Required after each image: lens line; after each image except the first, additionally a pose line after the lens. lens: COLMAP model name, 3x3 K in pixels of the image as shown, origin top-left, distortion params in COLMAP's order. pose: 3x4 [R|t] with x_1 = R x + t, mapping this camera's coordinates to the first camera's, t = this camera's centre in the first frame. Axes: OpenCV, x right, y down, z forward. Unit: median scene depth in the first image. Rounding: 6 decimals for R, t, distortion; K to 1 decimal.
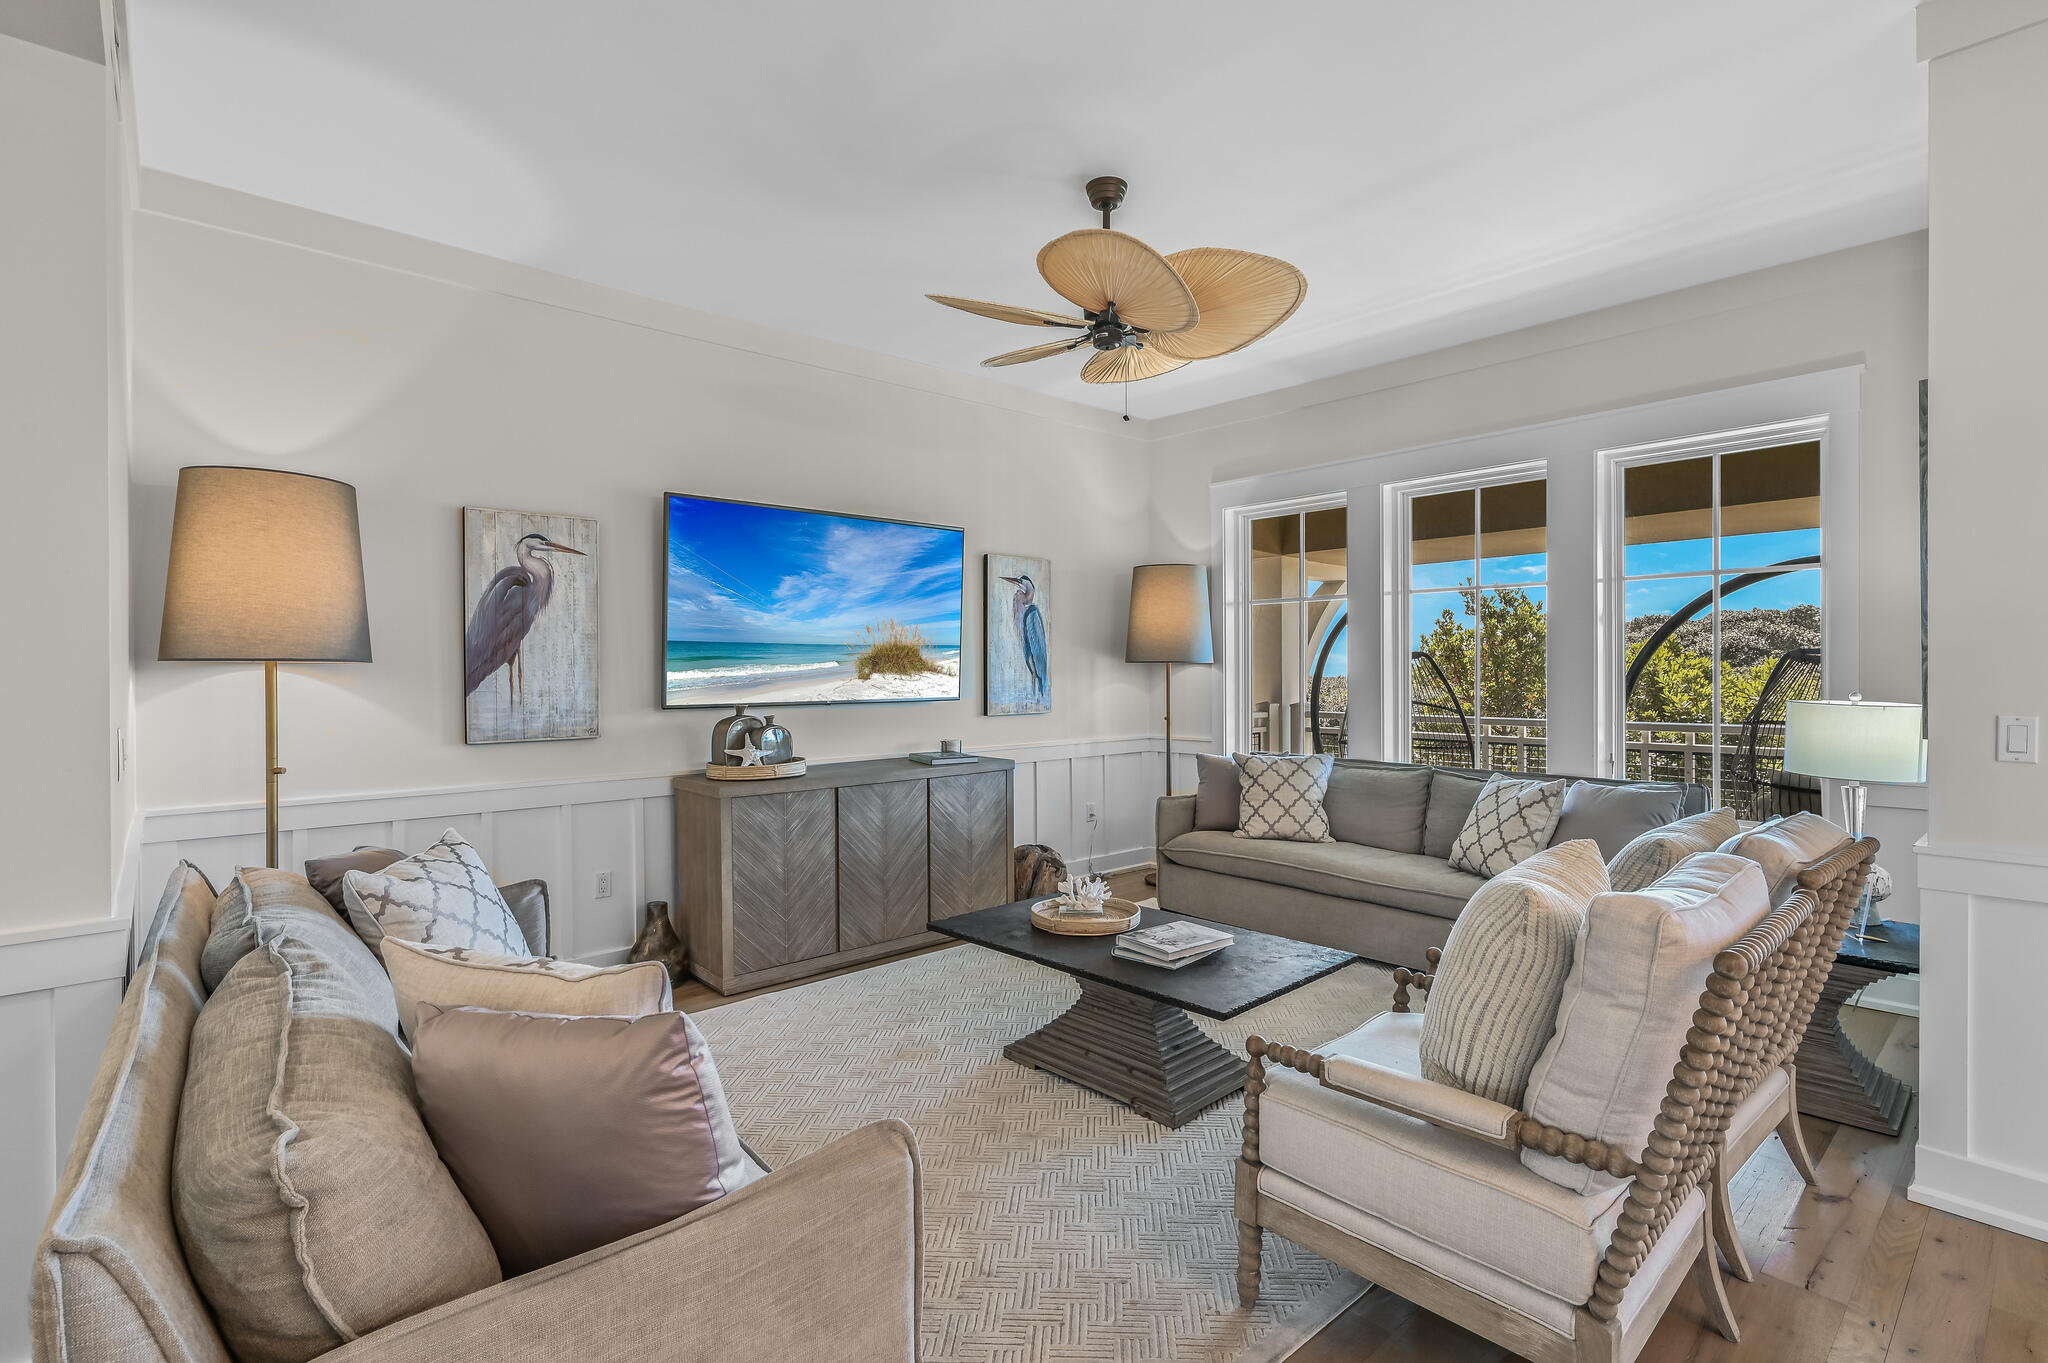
lens RADIAL K [[978.0, 0, 1035.1], [0, 978.0, 678.6], [0, 0, 1]] dist [0.001438, 0.000621]
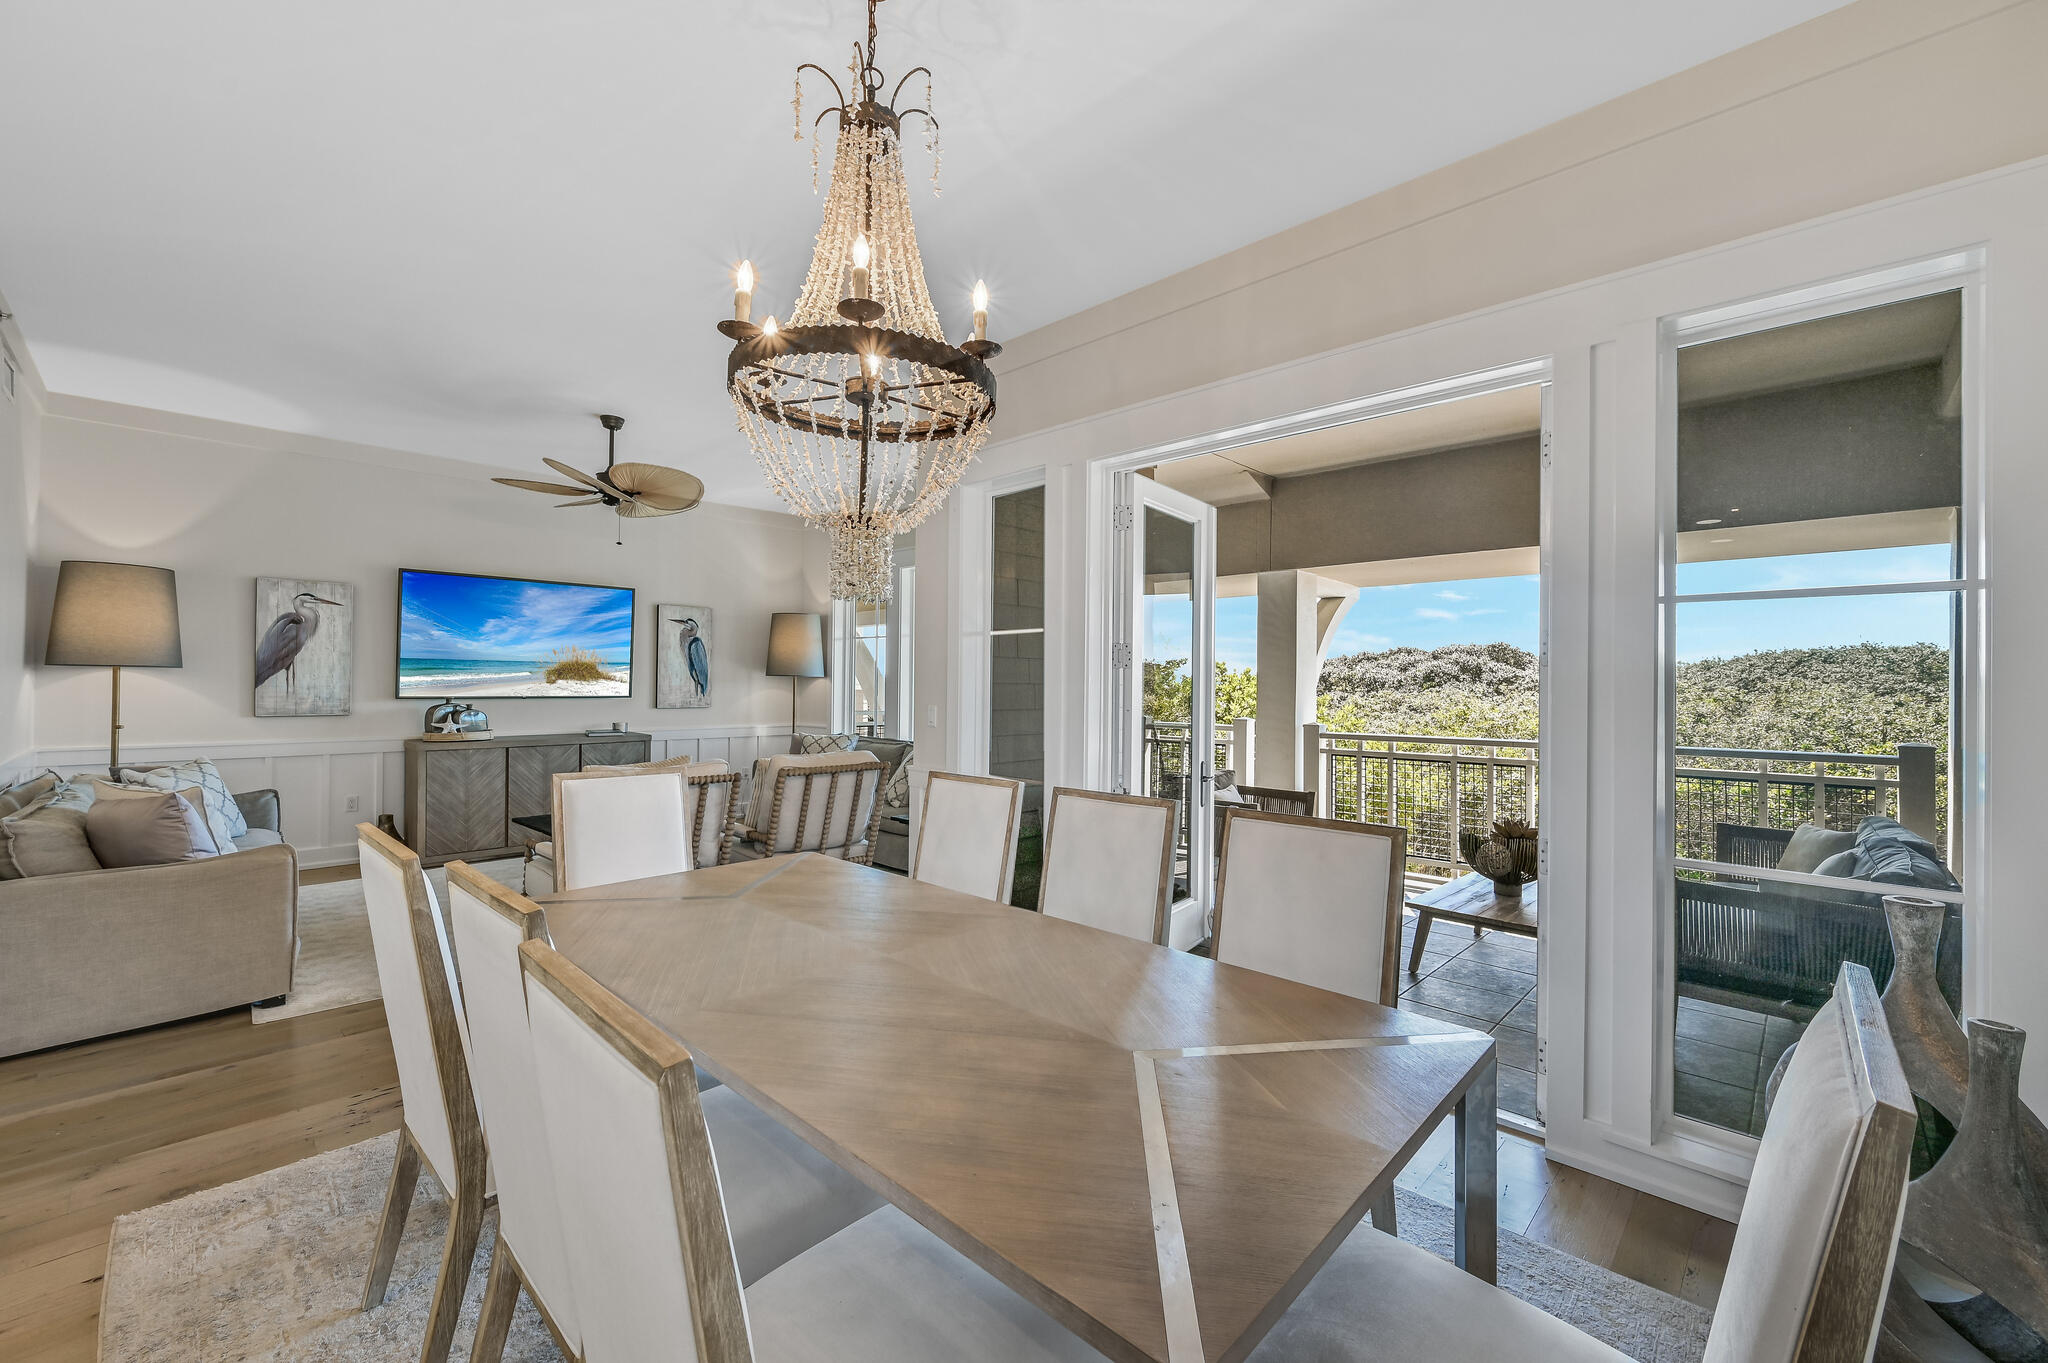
lens RADIAL K [[835.3, 0, 1021.8], [0, 835.3, 678.6], [0, 0, 1]] dist [-0.000157, 0.000836]
pose [[0.997511, 0.016894, 0.068457, 0.567828], [-0.016006, 0.999781, -0.013499, -0.000699], [-0.068670, 0.012370, 0.997563, -0.475149]]
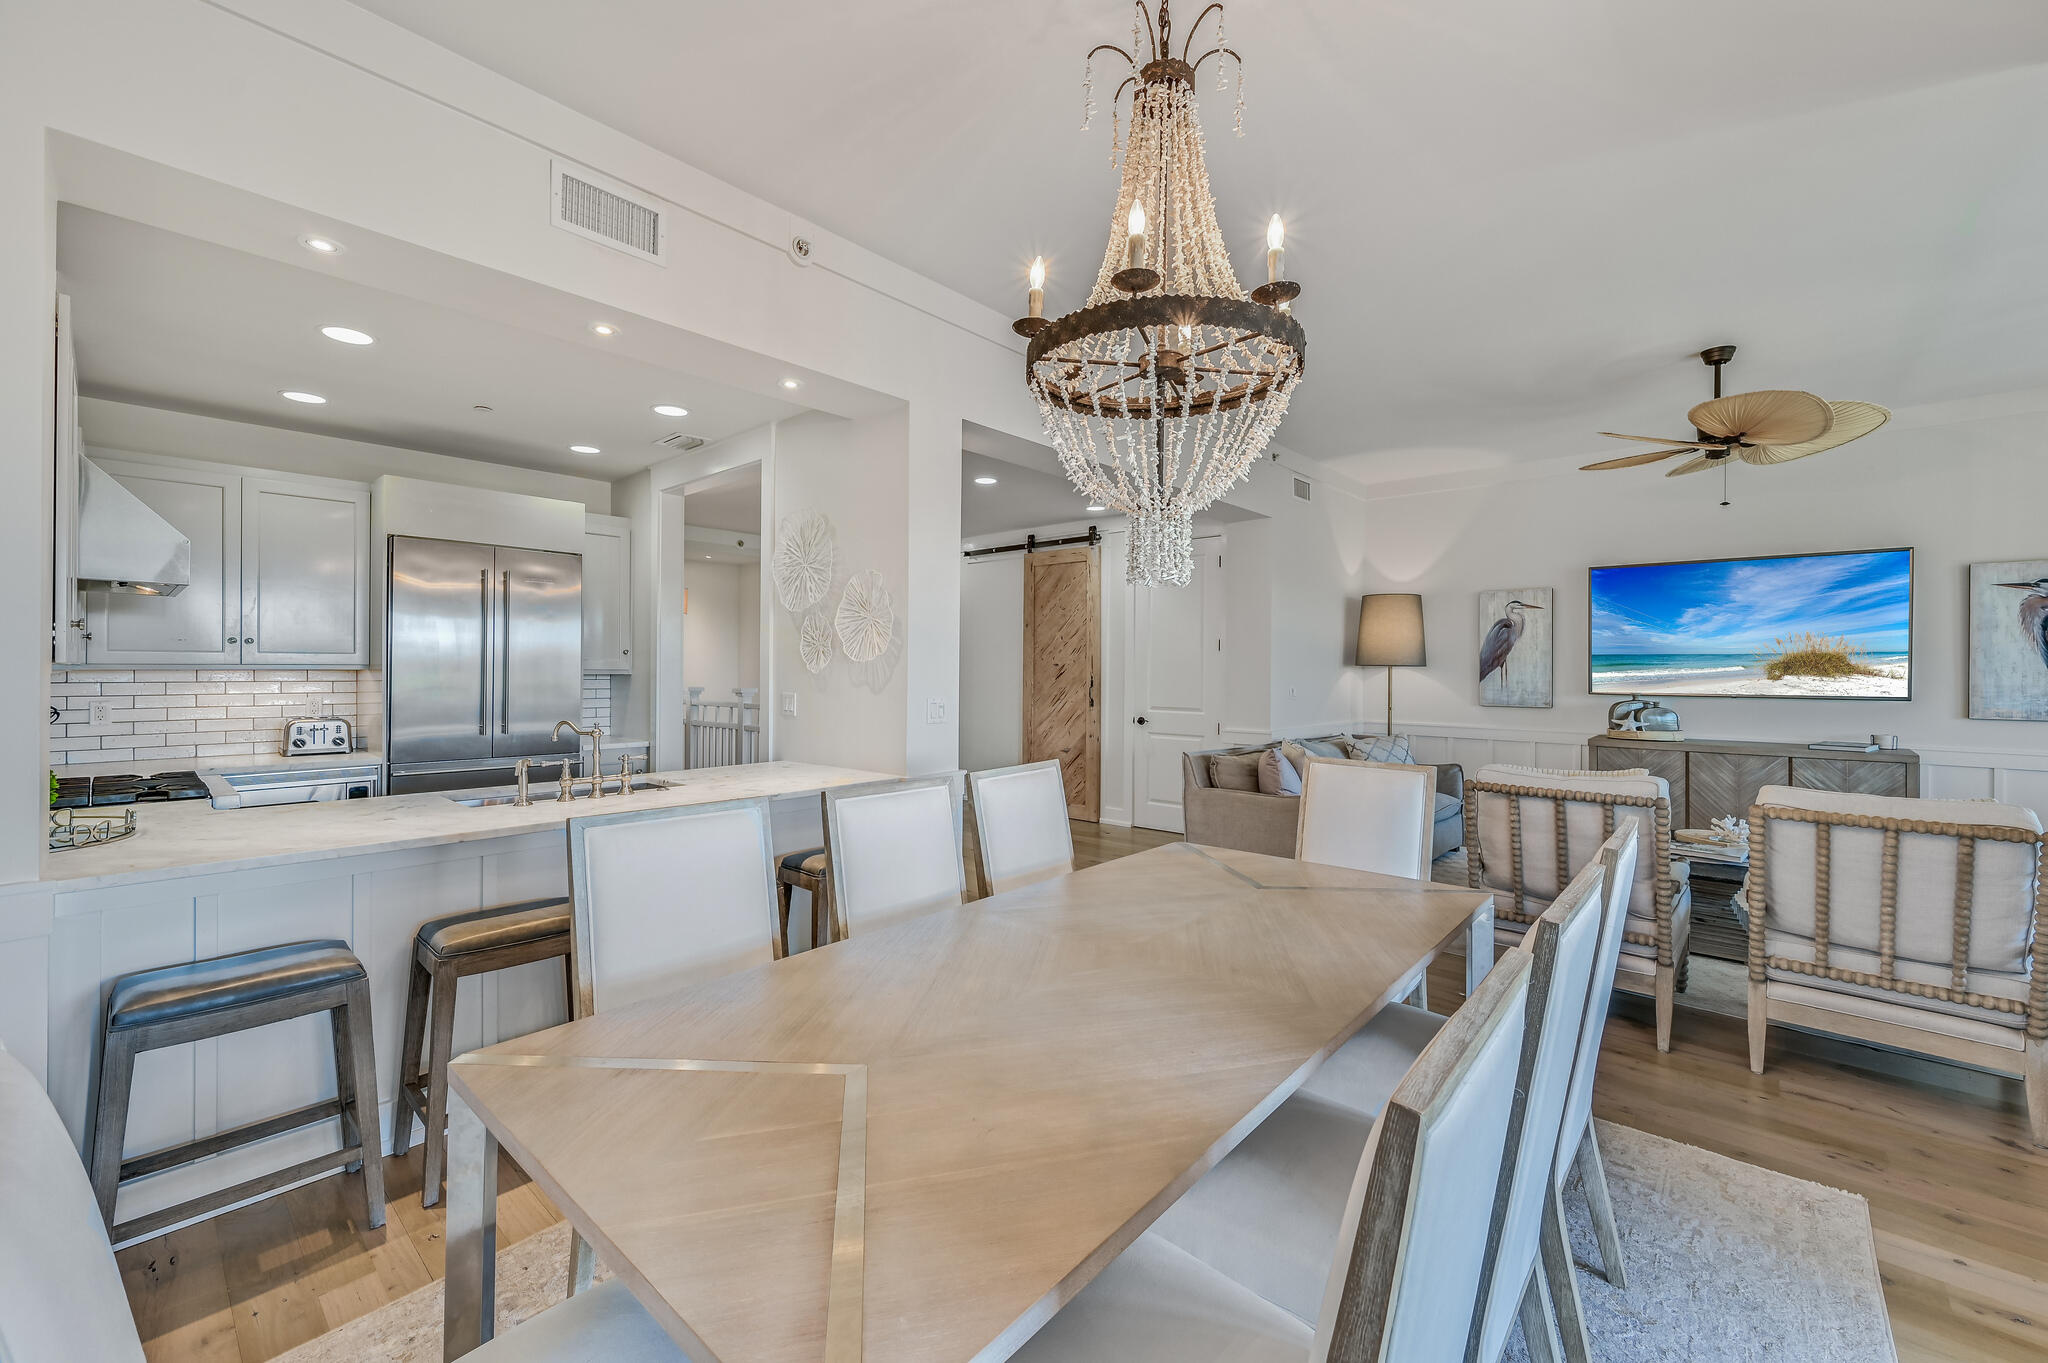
lens RADIAL K [[835.3, 0, 1022.5], [0, 835.3, 676.7], [0, 0, 1]] dist [-0.000157, 0.000836]
pose [[0.114712, 0.016730, -0.993258, 0.933232], [-0.013106, 0.999797, 0.015327, -0.008504], [0.993312, 0.011259, 0.114908, -0.147149]]
